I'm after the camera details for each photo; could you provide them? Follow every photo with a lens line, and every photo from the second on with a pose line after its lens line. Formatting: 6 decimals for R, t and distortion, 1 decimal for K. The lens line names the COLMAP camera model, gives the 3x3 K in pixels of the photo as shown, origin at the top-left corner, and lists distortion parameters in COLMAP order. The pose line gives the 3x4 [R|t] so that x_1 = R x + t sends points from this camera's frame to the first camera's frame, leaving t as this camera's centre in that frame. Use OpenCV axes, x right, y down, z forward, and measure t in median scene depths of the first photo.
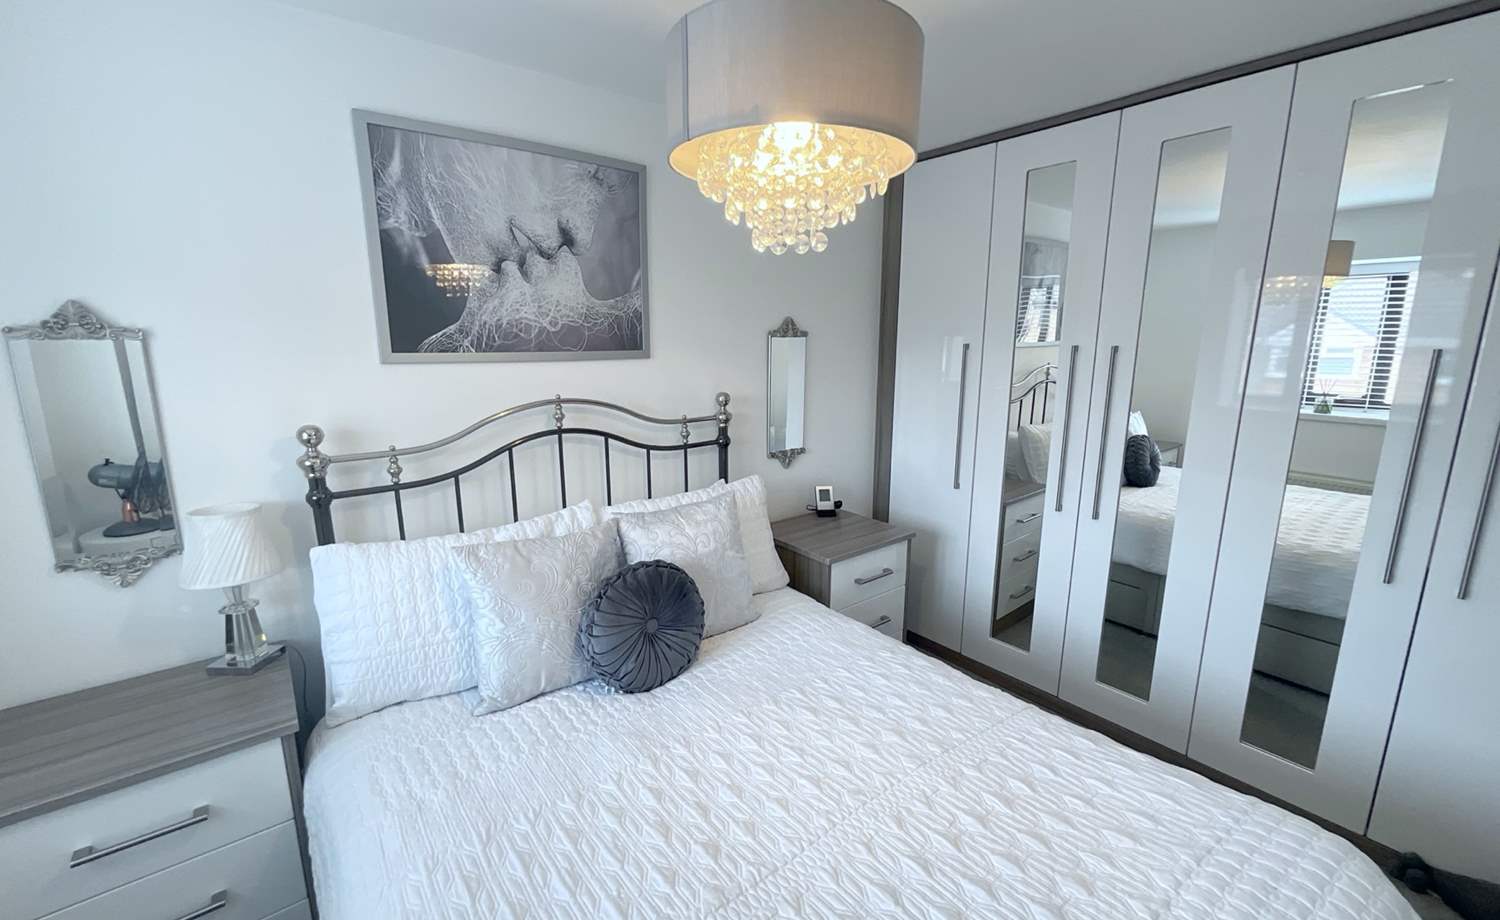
lens RADIAL K [[606.0, 0, 748.9], [0, 606.0, 461.3], [0, 0, 1]] dist [-0.016971, 0.006757]
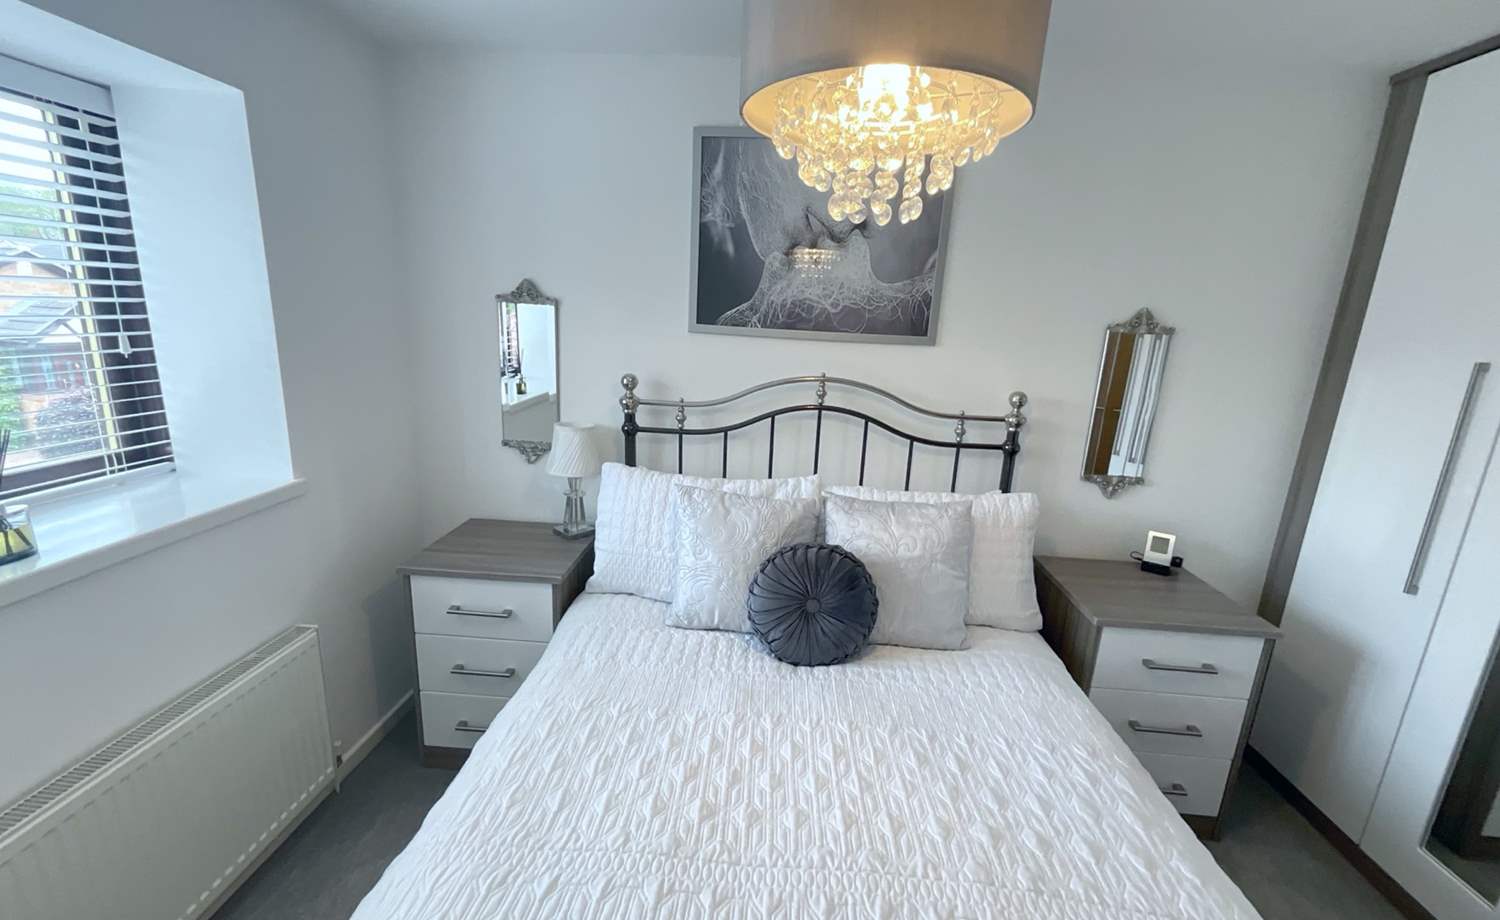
lens RADIAL K [[606.0, 0, 748.9], [0, 606.0, 461.3], [0, 0, 1]] dist [-0.016971, 0.006757]
pose [[0.744573, 0.192021, -0.639326, 0.327705], [-0.181159, 0.979917, 0.083335, -0.026244], [0.642489, 0.053771, 0.764406, 0.136066]]
